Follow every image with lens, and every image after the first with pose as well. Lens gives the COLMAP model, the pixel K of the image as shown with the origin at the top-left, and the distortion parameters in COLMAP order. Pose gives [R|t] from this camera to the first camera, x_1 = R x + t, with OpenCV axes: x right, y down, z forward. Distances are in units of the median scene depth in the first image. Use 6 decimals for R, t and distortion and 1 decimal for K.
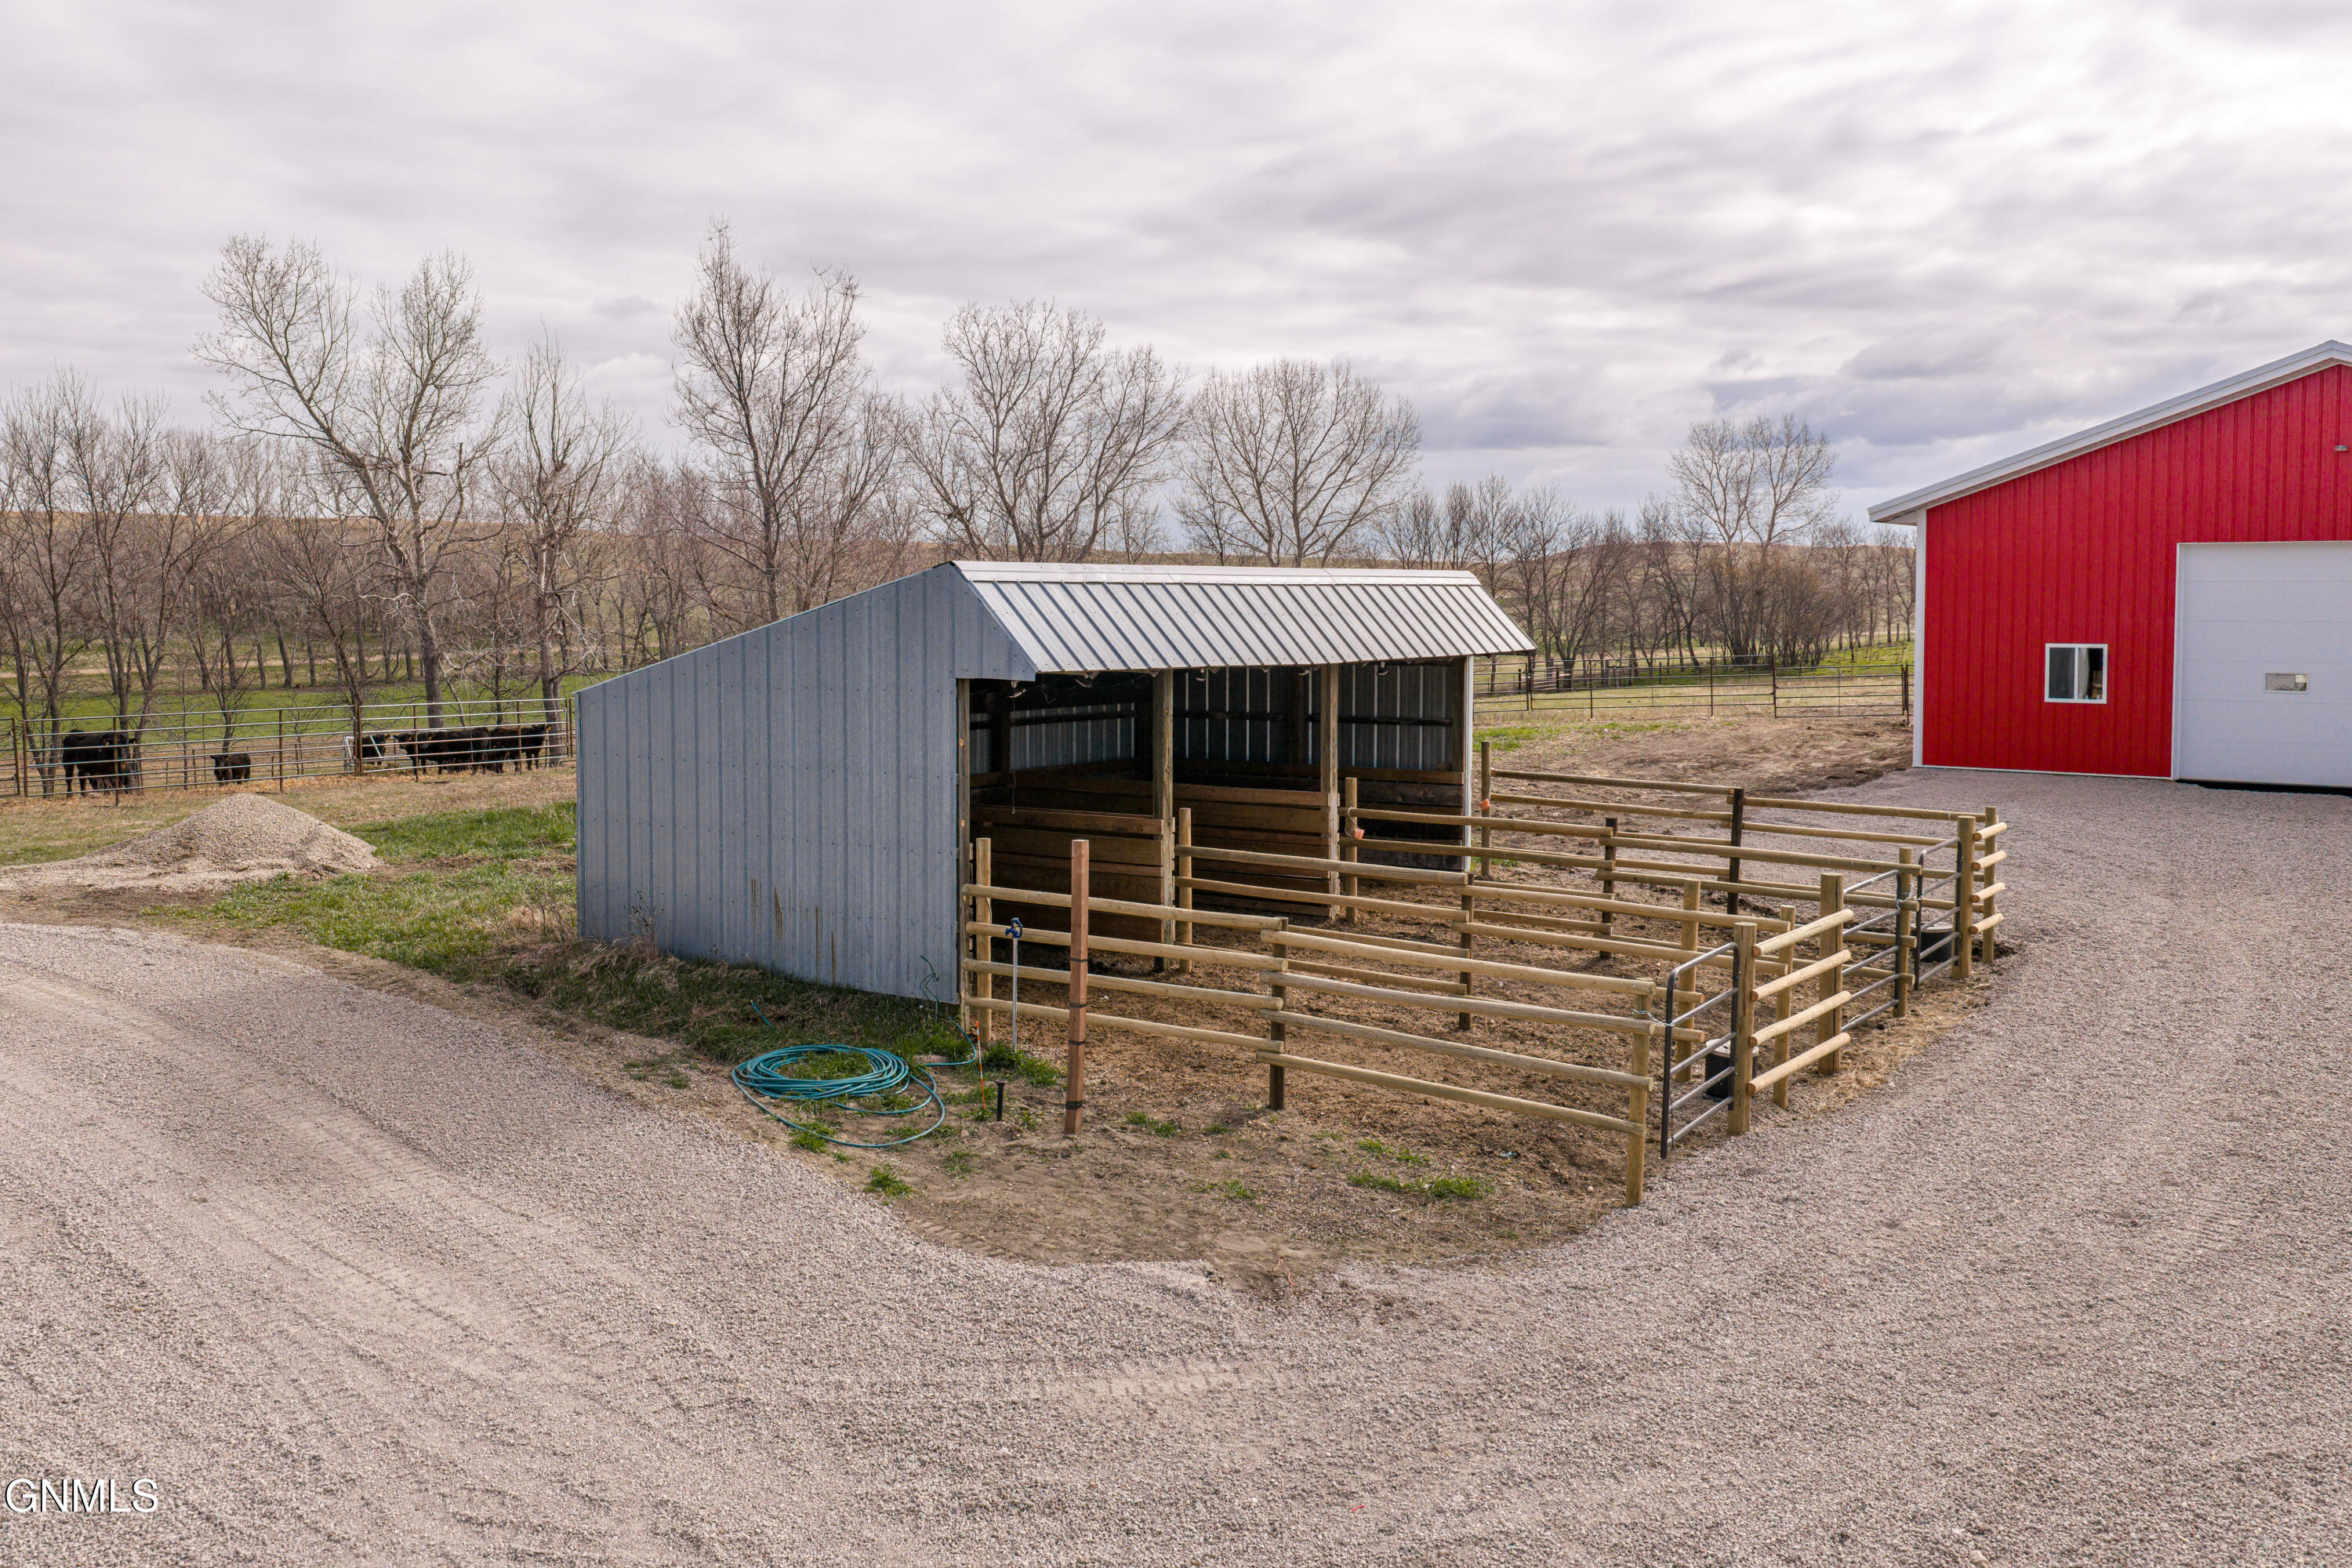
lens RADIAL K [[2080.3, 0, 1198.9], [0, 2080.3, 696.0], [0, 0, 1]] dist [0.075202, -0.163183]
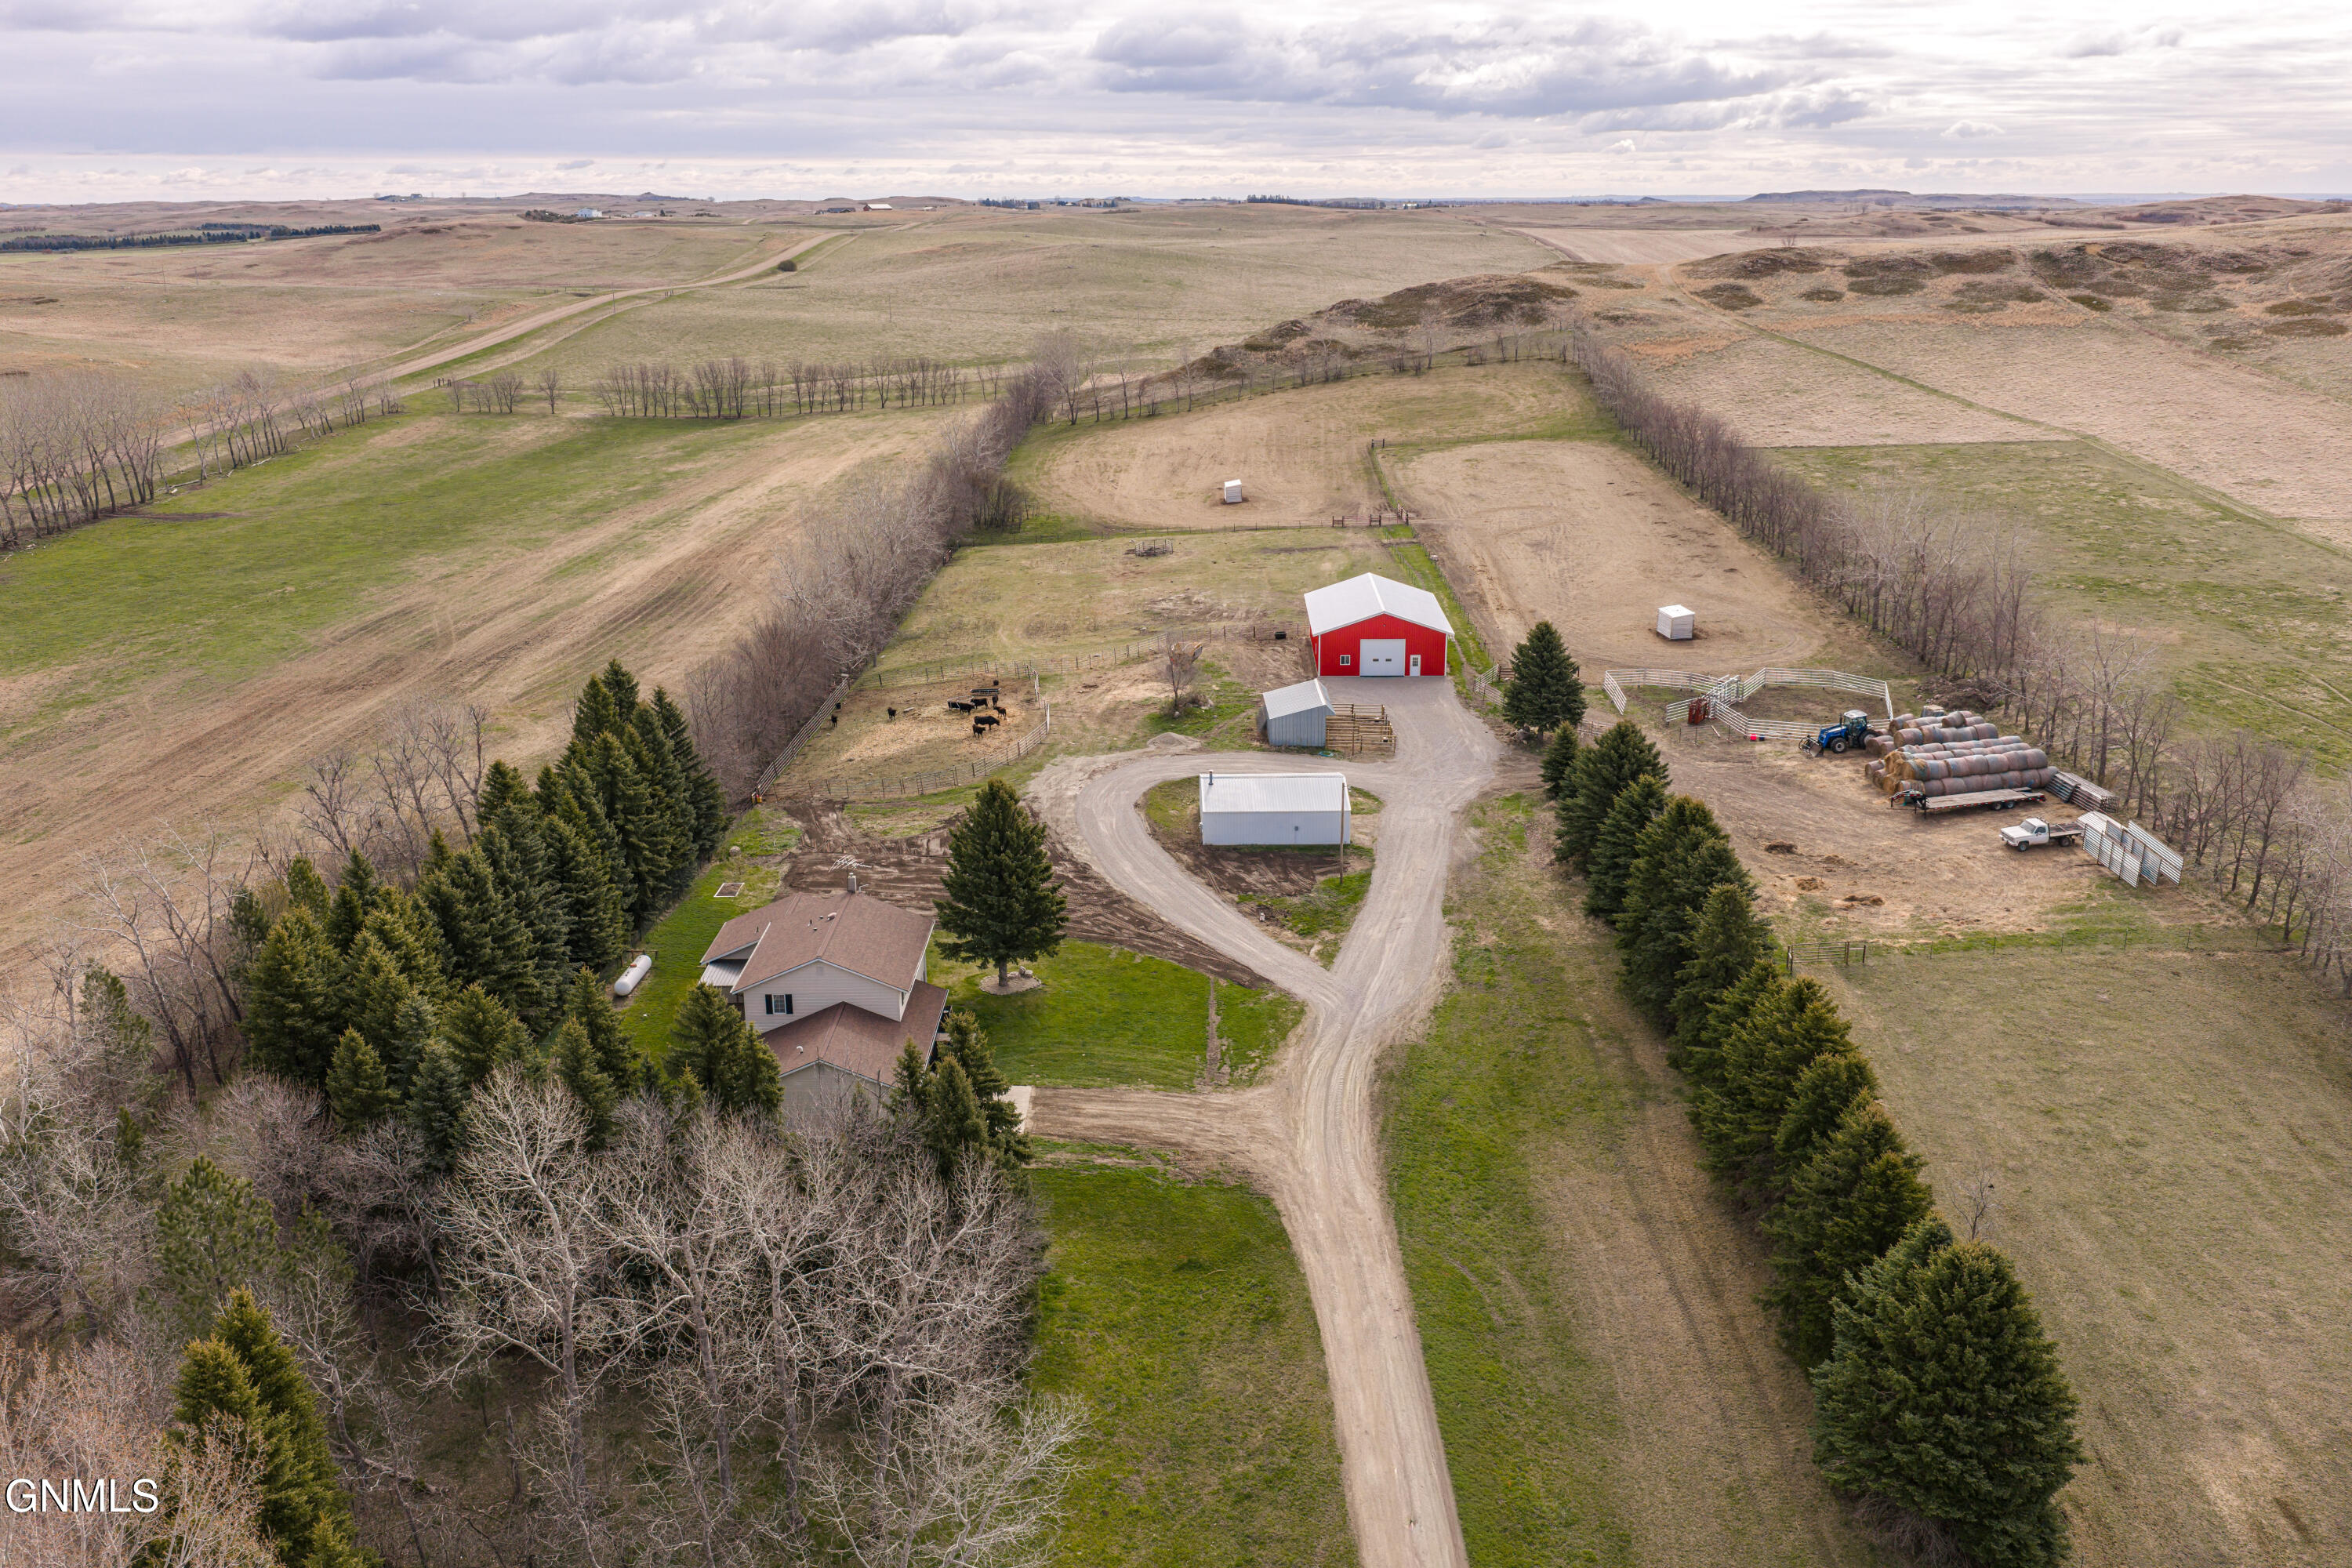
lens RADIAL K [[1940.5, 0, 1178.4], [0, 1940.5, 825.5], [0, 0, 1]] dist [0.002973, -0.017541]
pose [[0.812080, -0.188822, 0.552153, -4.724630], [0.036113, 0.960650, 0.275404, -1.665928], [-0.582428, -0.203710, 0.786943, -4.822010]]
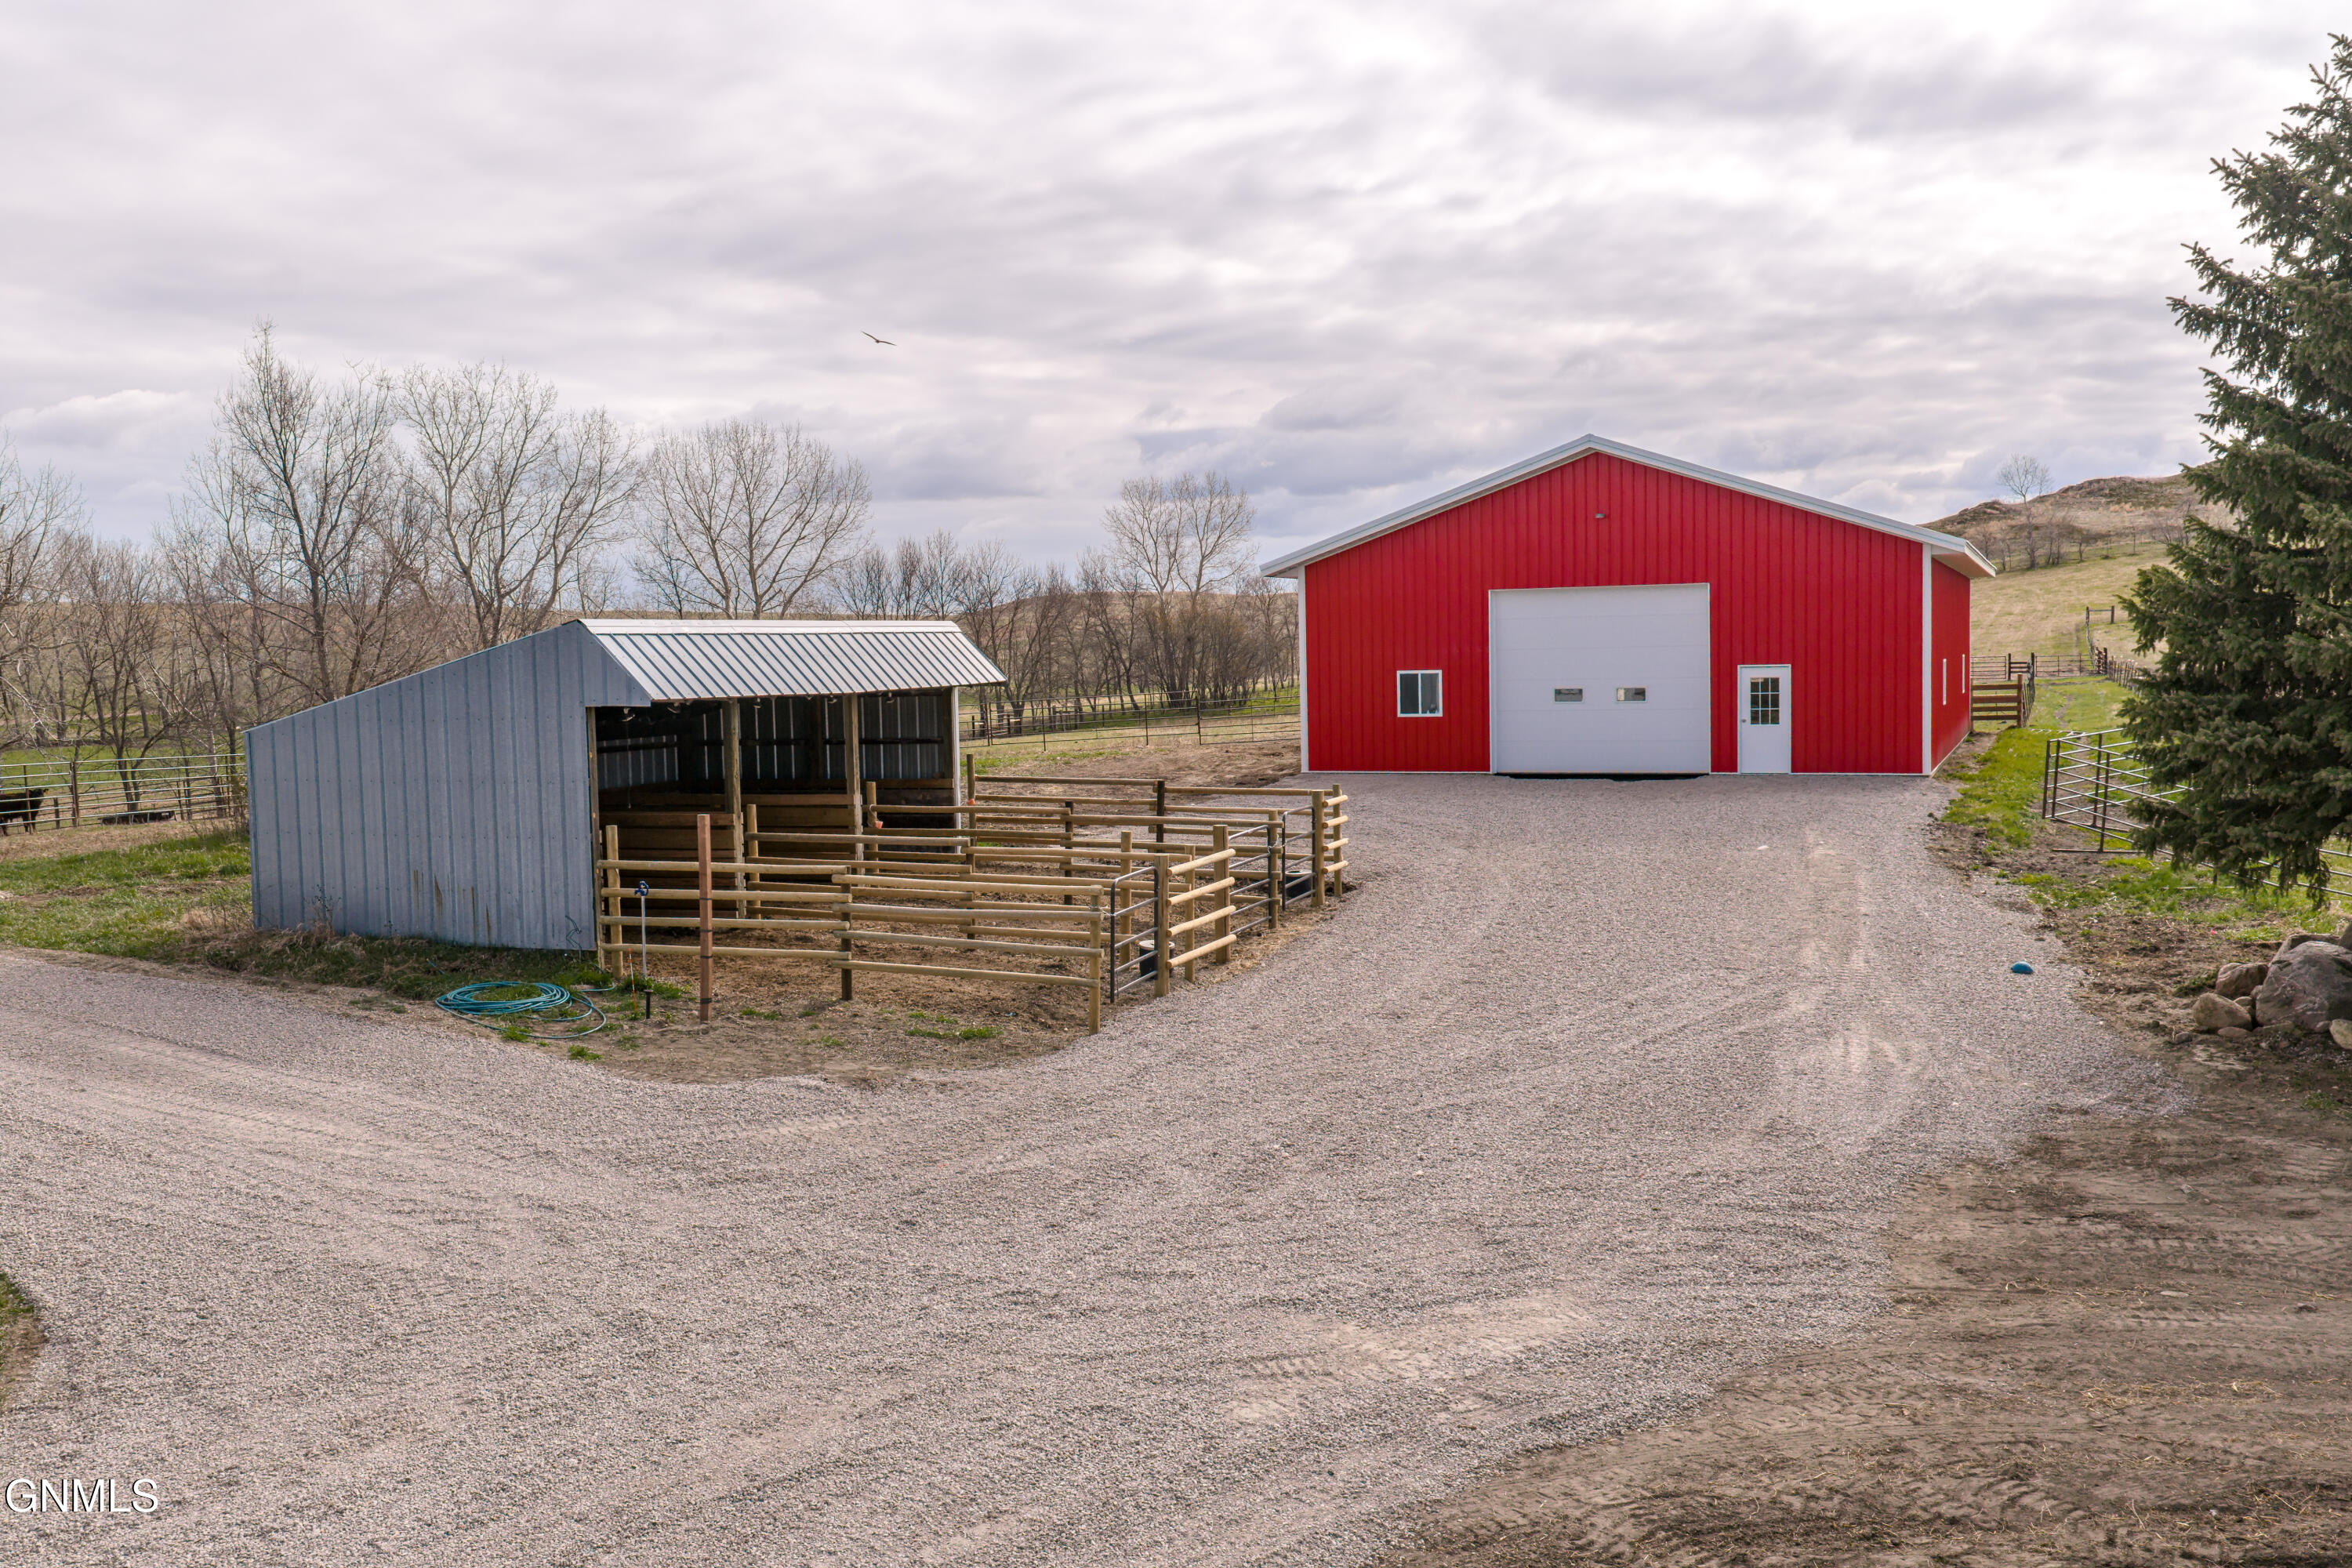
lens RADIAL K [[2145.7, 0, 1176.0], [0, 2145.7, 784.0], [0, 0, 1]] dist [0.007292, -0.010127]
pose [[0.968153, -0.037536, 0.247529, -0.071463], [0.034026, 0.999251, 0.018441, 0.022115], [-0.248036, -0.009431, 0.968705, -0.328661]]
